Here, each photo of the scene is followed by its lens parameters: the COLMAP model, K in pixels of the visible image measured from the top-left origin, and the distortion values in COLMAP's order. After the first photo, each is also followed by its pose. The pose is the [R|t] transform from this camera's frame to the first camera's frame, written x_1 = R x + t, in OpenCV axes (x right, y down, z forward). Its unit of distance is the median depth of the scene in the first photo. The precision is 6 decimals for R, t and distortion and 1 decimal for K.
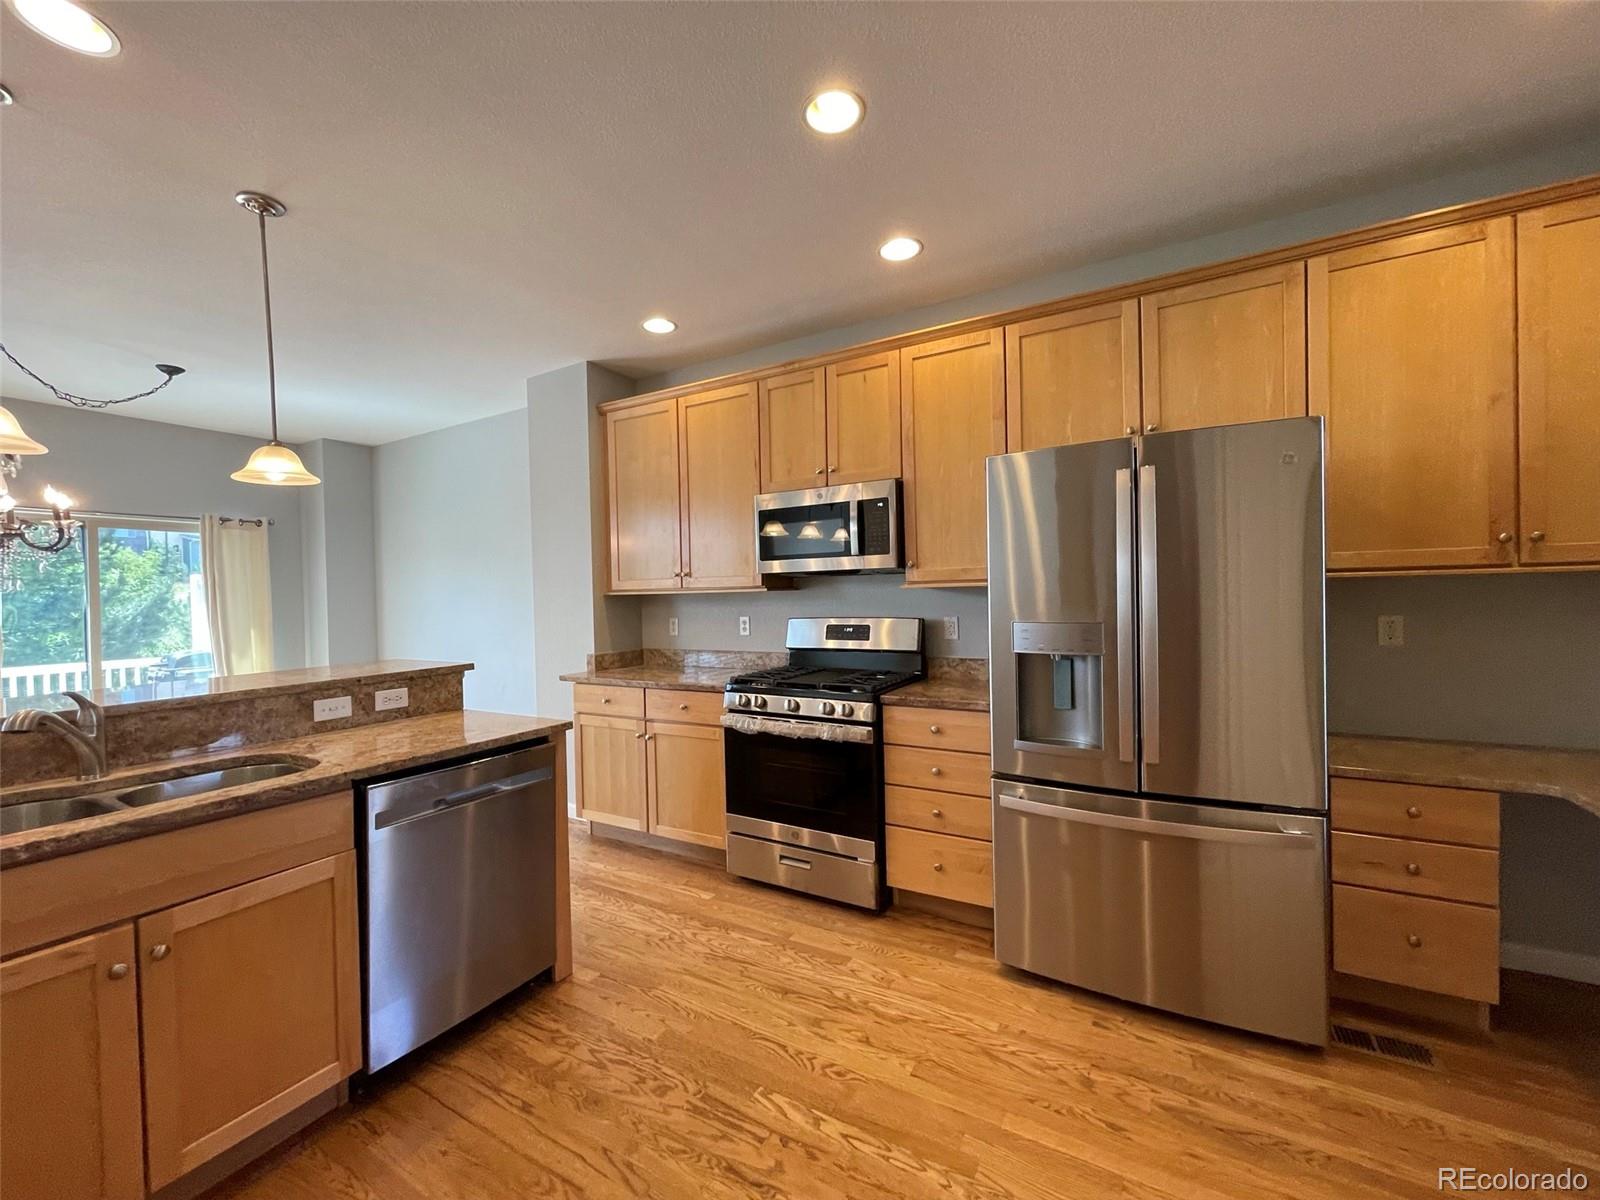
lens RADIAL K [[644.1, 0, 799.8], [0, 644.1, 600.6], [0, 0, 1]] dist [-0.003801, 0.001294]
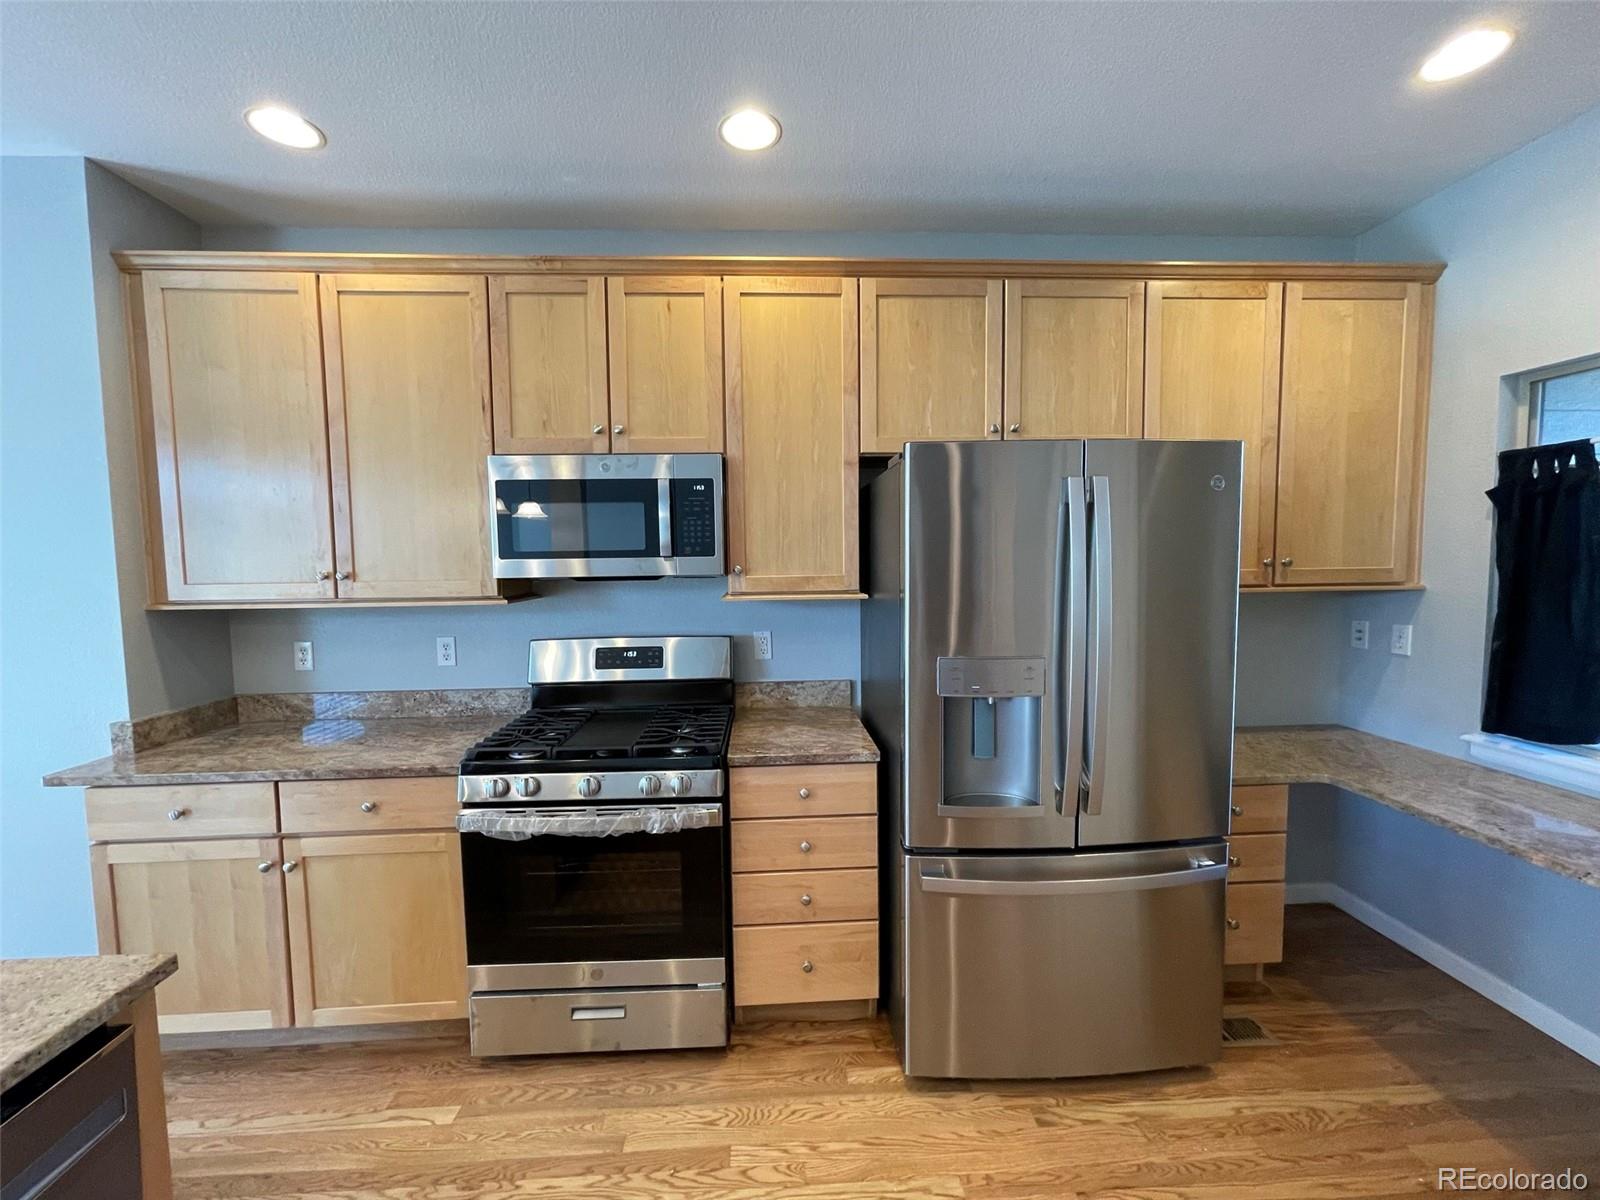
lens RADIAL K [[644.1, 0, 796.6], [0, 644.1, 601.0], [0, 0, 1]] dist [-0.003801, 0.001294]
pose [[0.841457, -0.025174, 0.539738, -0.176299], [0.000159, 0.998926, 0.046343, -0.054618], [-0.540325, -0.038910, 0.840556, 0.320689]]
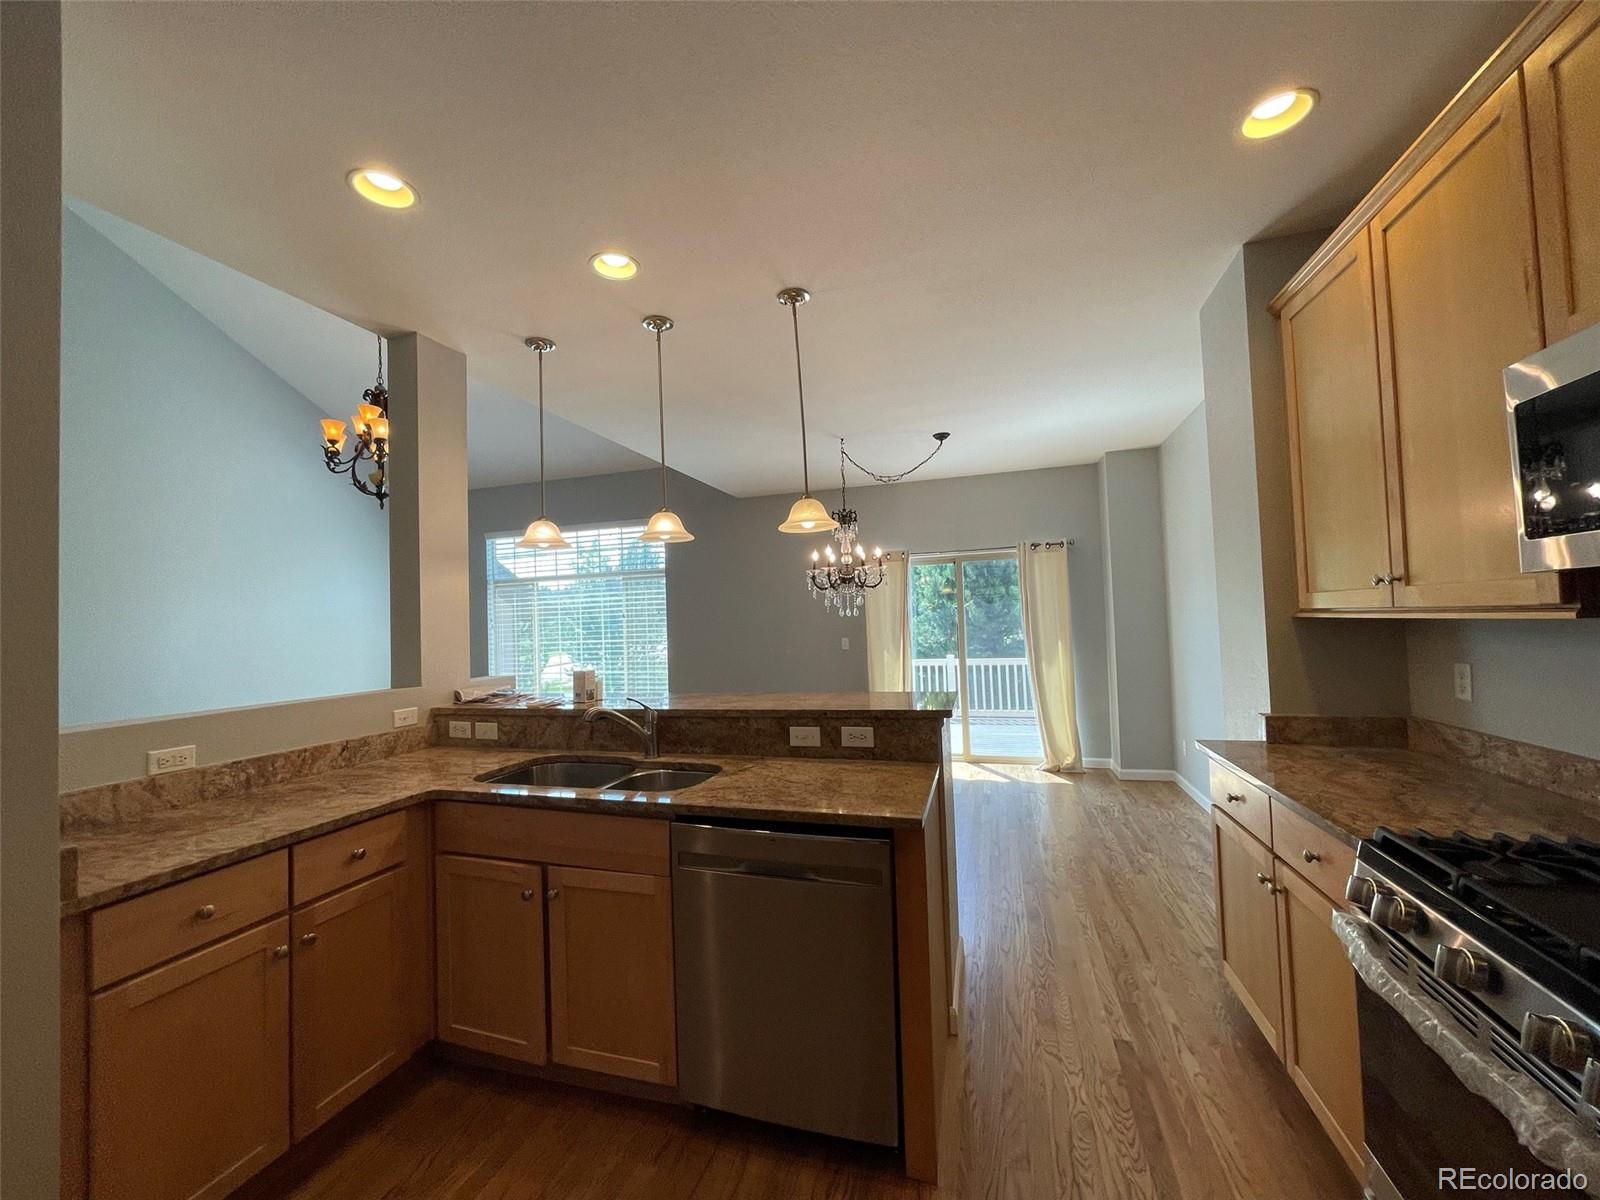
lens RADIAL K [[644.1, 0, 792.0], [0, 644.1, 600.7], [0, 0, 1]] dist [-0.003801, 0.001294]
pose [[0.214572, -0.017616, -0.976549, 0.231672], [0.018745, 0.999727, -0.013916, -0.031590], [0.976528, -0.015319, 0.214844, 0.551764]]
